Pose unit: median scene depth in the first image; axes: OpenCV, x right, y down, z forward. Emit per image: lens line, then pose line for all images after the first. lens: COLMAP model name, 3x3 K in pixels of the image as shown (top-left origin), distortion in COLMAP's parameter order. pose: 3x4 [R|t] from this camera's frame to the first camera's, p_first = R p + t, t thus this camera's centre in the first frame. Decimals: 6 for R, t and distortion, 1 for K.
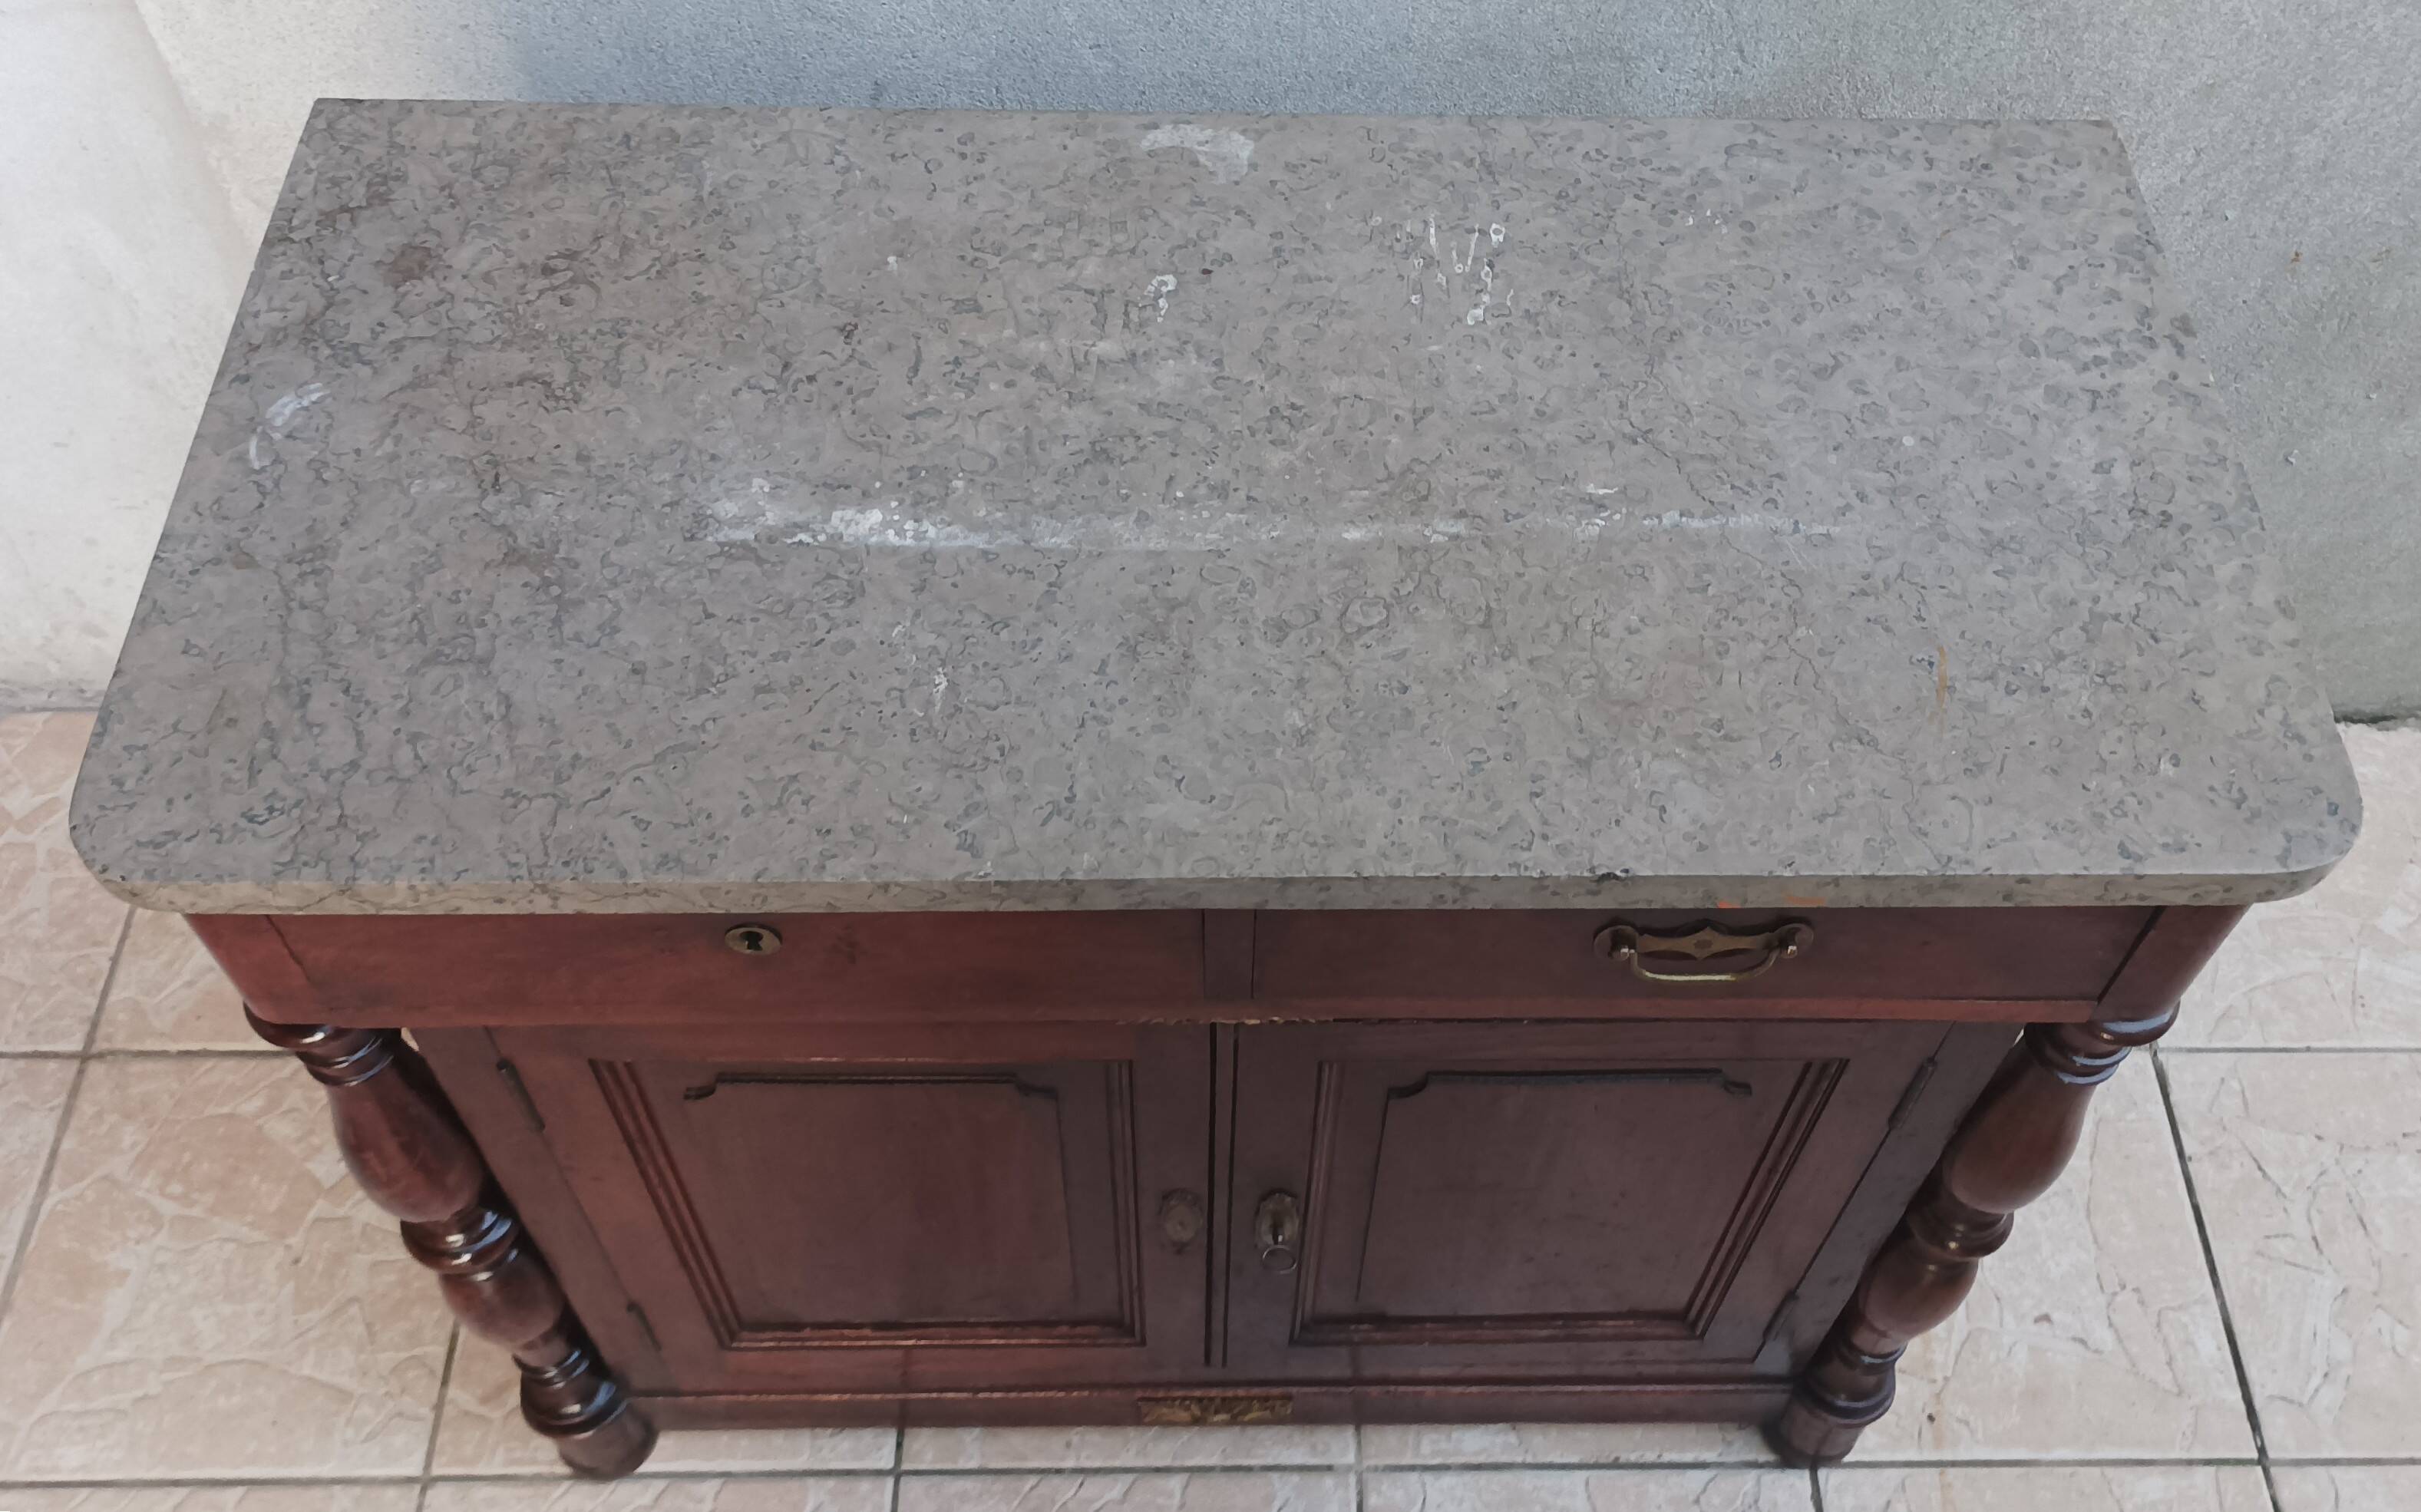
lens RADIAL K [[2286.7, 0, 1285.2], [0, 2286.7, 665.0], [0, 0, 1]] dist [0.018584, 0.000000]
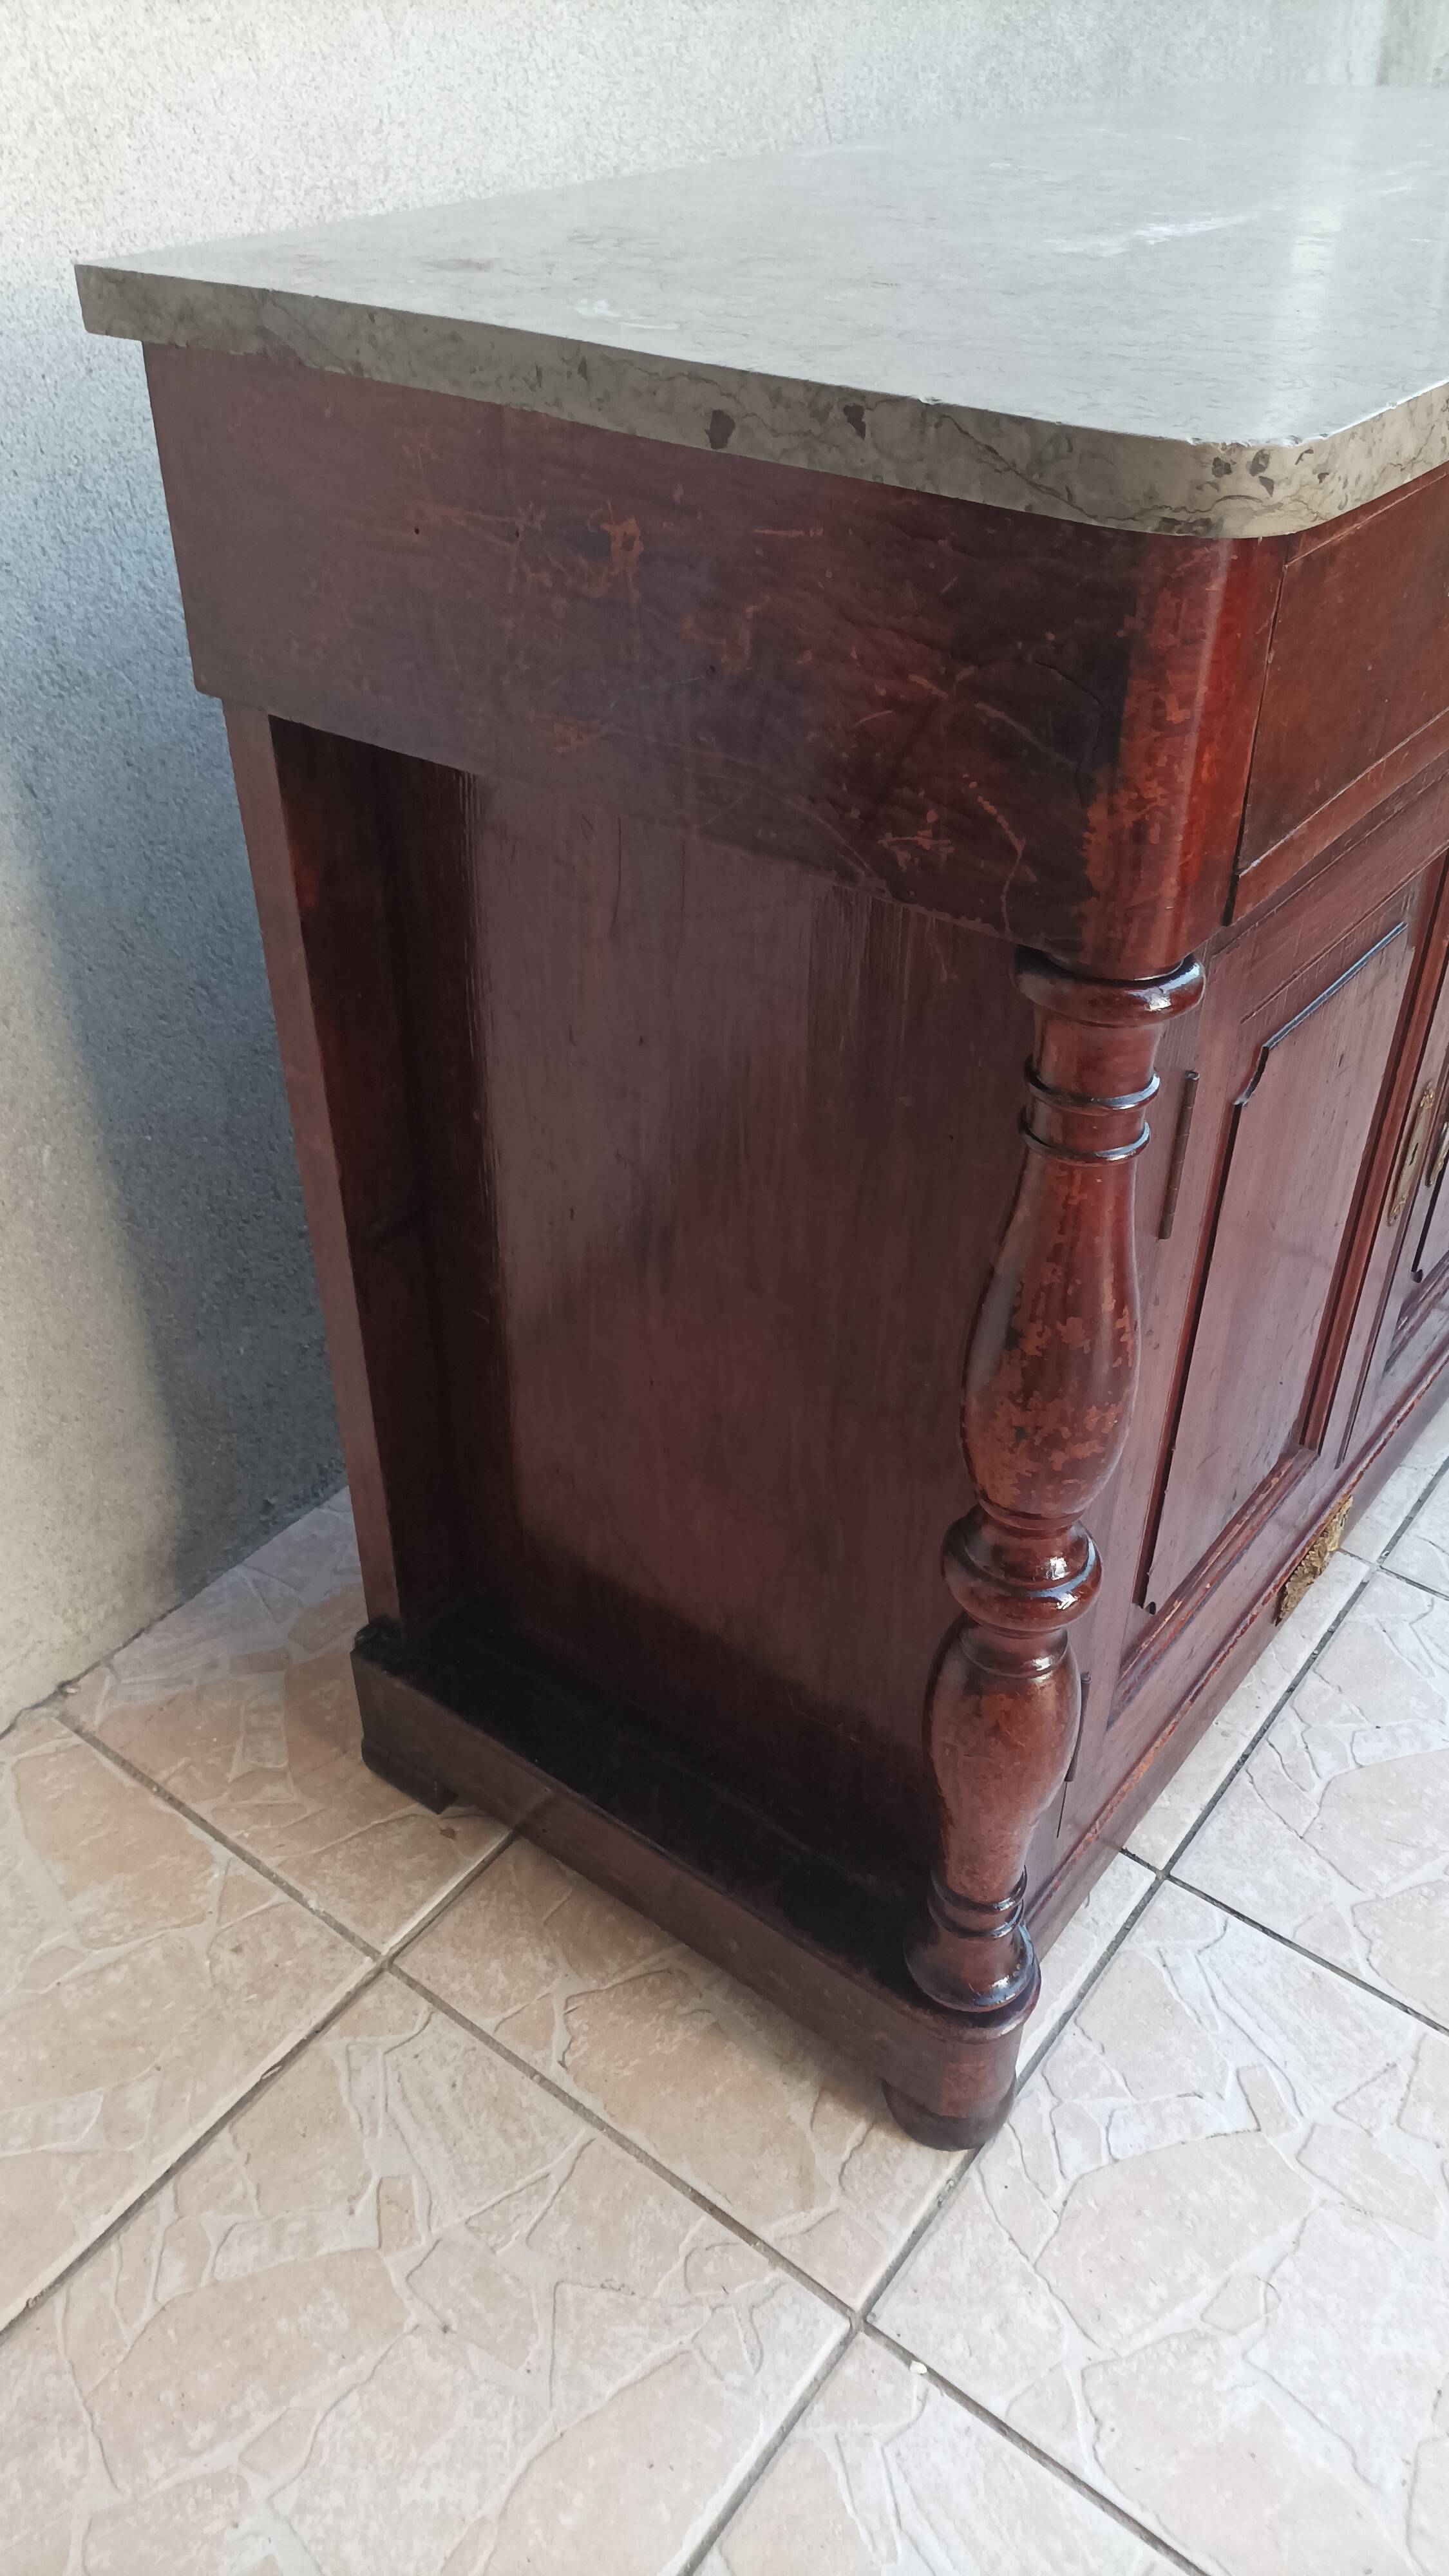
lens RADIAL K [[1921.7, 0, 746.3], [0, 1921.7, 1292.1], [0, 0, 1]] dist [0.030950, -0.031058]
pose [[0.614725, -0.492495, 0.616085, -0.649391], [0.641610, 0.766541, -0.027425, 0.115264], [-0.458748, 0.412145, 0.787202, 0.451901]]
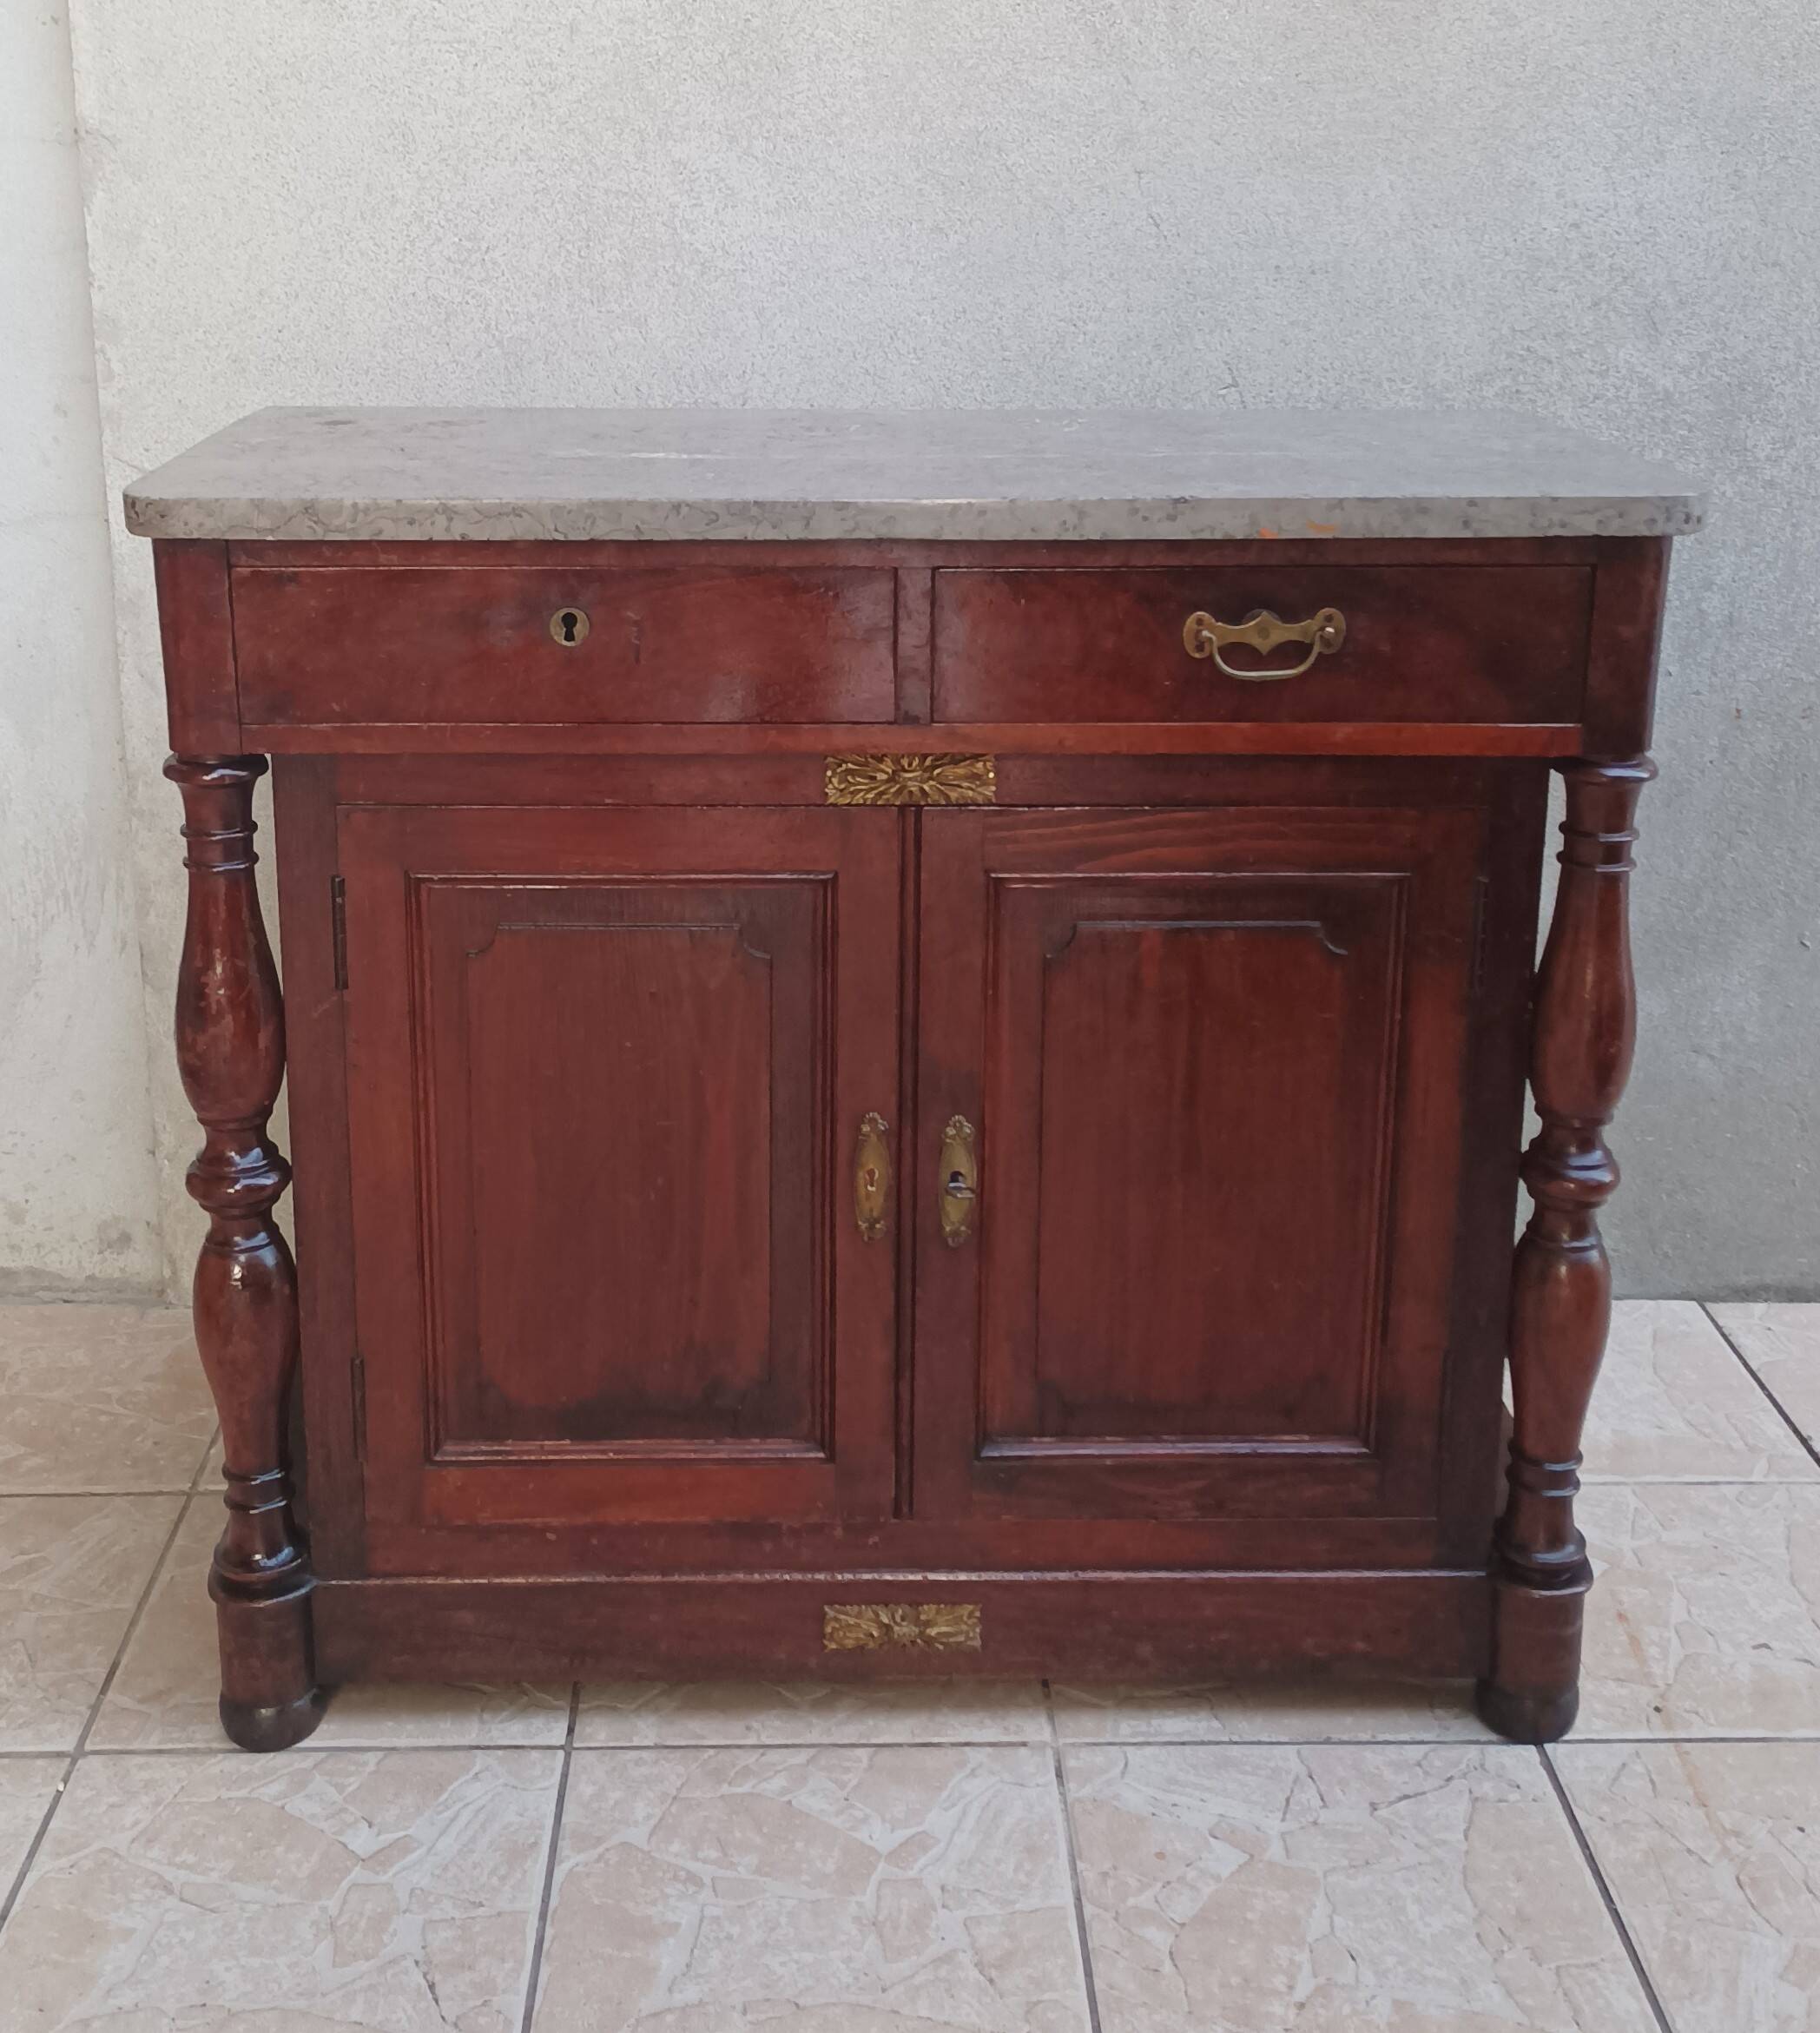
lens RADIAL K [[2582.9, 0, 845.3], [0, 2582.9, 753.3], [0, 0, 1]] dist [0.035337, 0.000000]
pose [[0.999584, -0.026890, -0.010406, -0.035178], [0.014136, 0.771588, -0.635965, 0.779848], [0.025130, 0.635554, 0.771647, -0.097459]]
